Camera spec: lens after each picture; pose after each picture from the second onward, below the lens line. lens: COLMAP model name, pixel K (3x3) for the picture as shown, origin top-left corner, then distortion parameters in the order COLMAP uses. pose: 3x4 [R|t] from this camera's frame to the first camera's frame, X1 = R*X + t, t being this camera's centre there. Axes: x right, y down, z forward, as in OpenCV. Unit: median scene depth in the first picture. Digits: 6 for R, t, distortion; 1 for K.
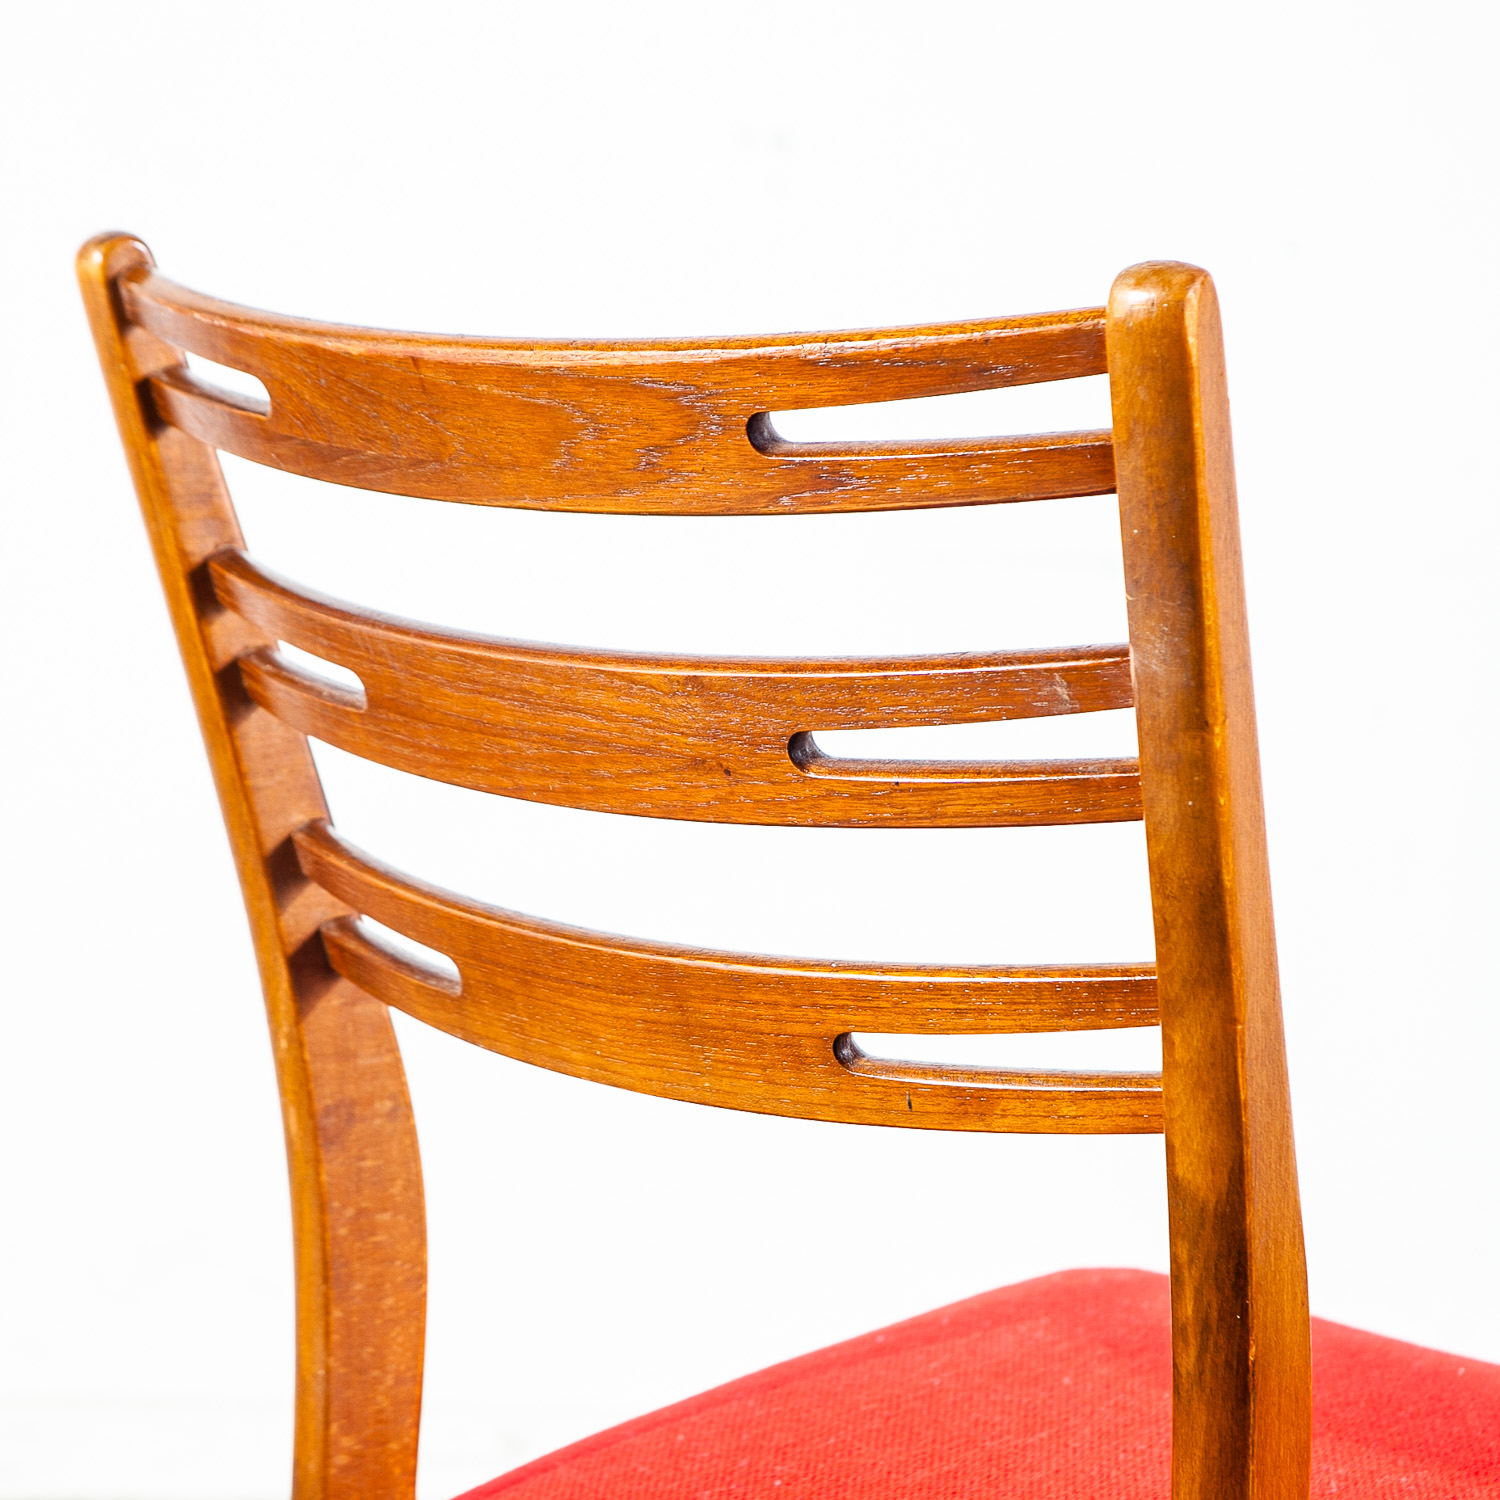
lens RADIAL K [[5297.5, 0, 750.0], [0, 5297.5, 750.0], [0, 0, 1]] dist [0.371920, 0.798757]
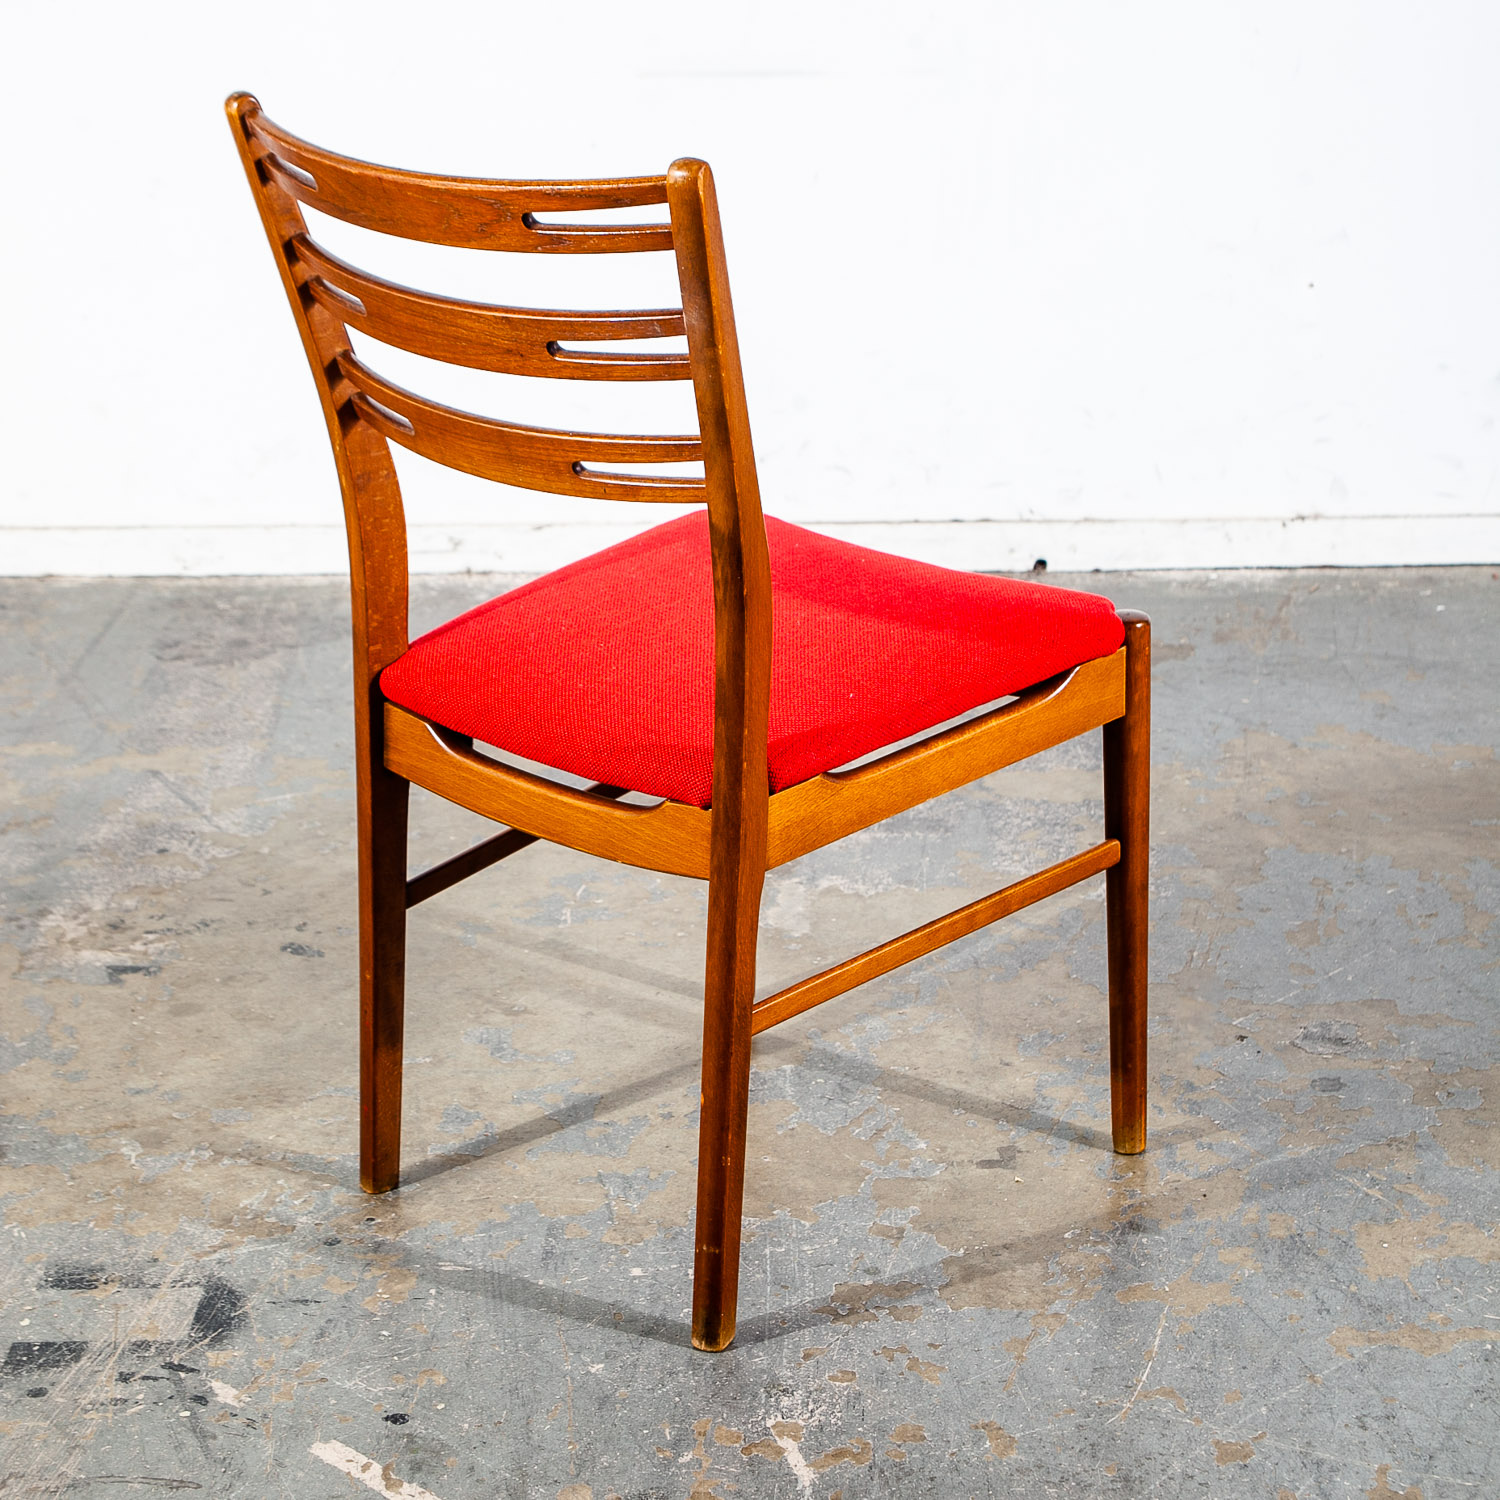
lens RADIAL K [[3328.2, 0, 750.0], [0, 3328.2, 750.0], [0, 0, 1]] dist [0.106606, 0.122005]
pose [[0.998600, -0.037709, 0.037096, 0.035107], [0.028535, 0.974520, 0.222479, -0.150677], [-0.044540, -0.221109, 0.974232, -0.489243]]
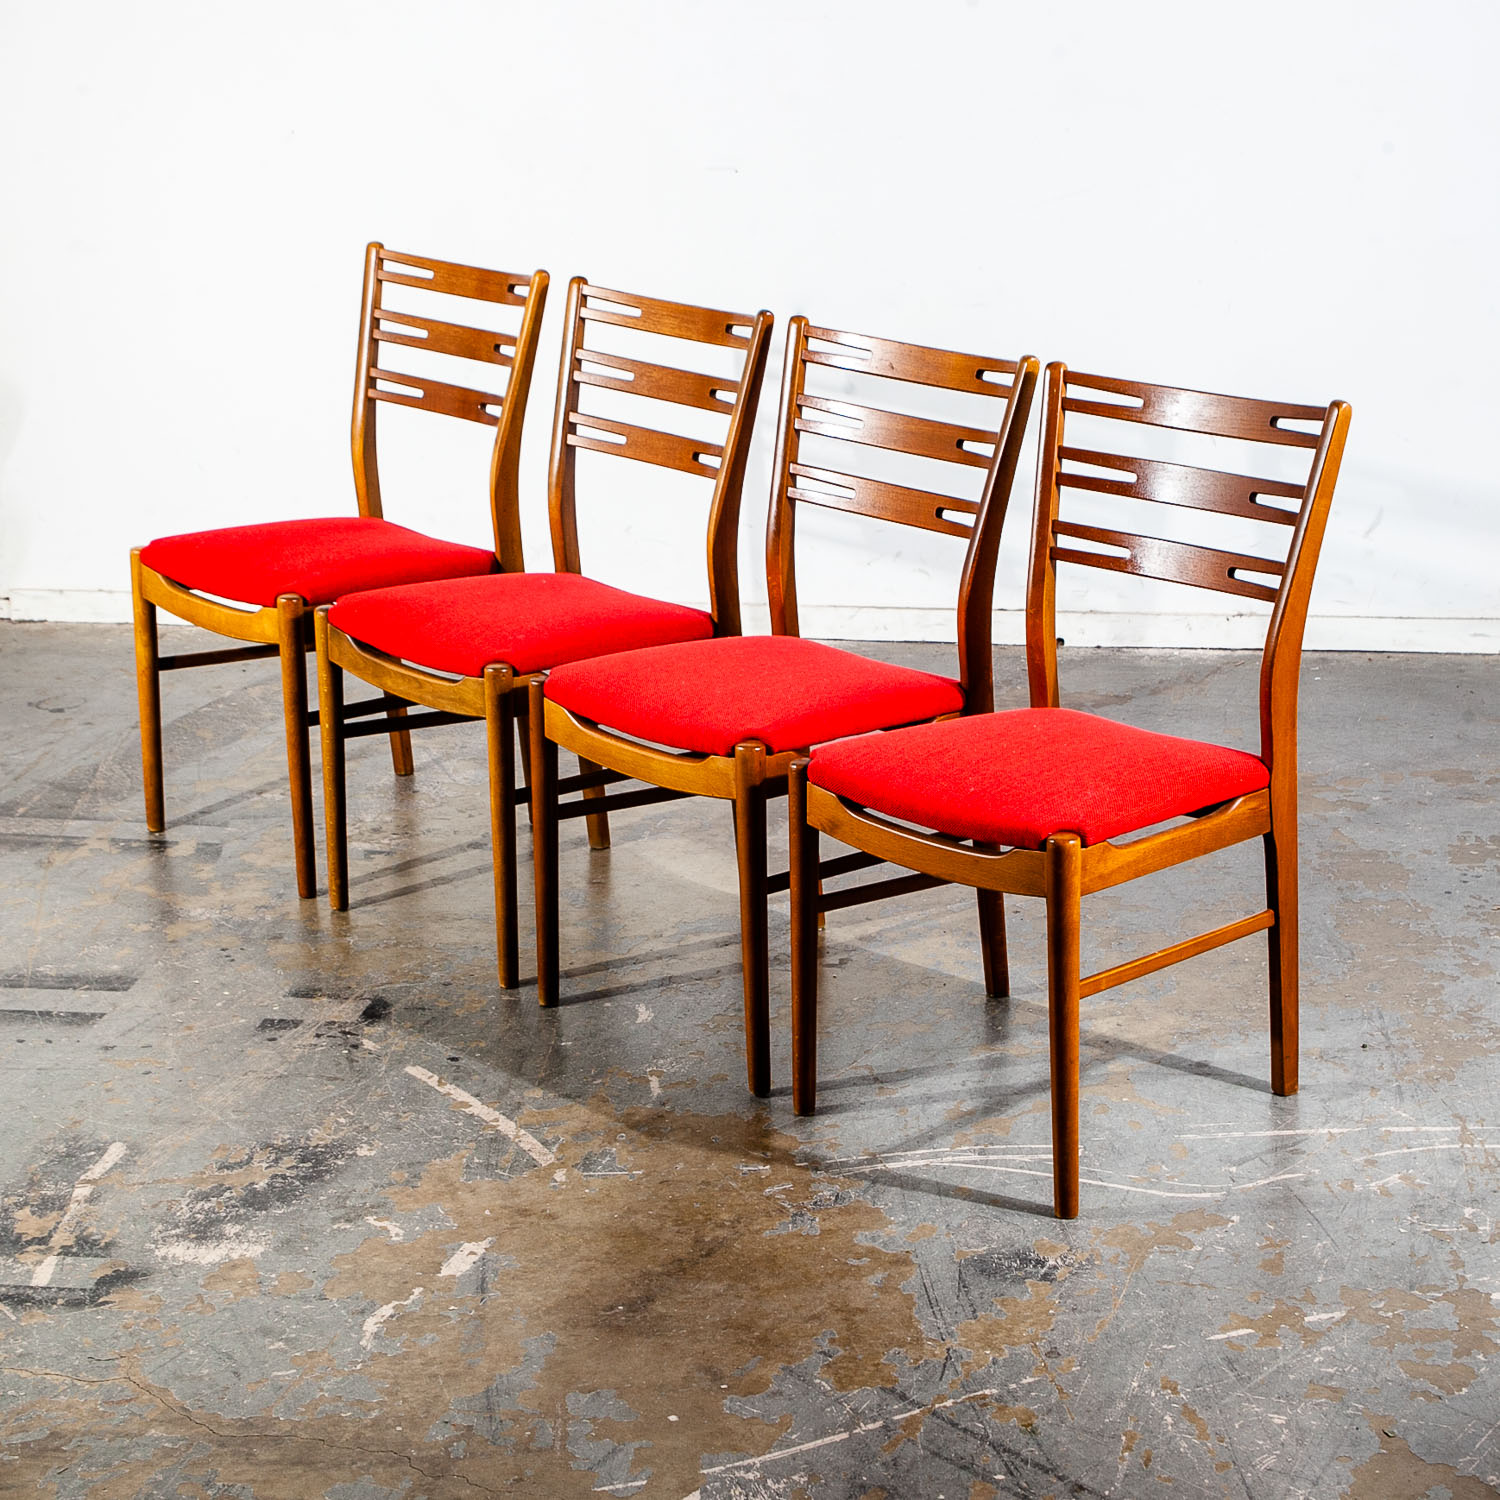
lens RADIAL K [[3364.1, 0, 799.3], [0, 3364.1, 749.6], [0, 0, 1]] dist [0.051872, 0.368634]
pose [[0.993739, -0.000756, -0.111724, 0.538474], [0.021072, 0.983299, 0.180773, -0.288941], [0.109721, -0.181996, 0.977159, -1.795662]]
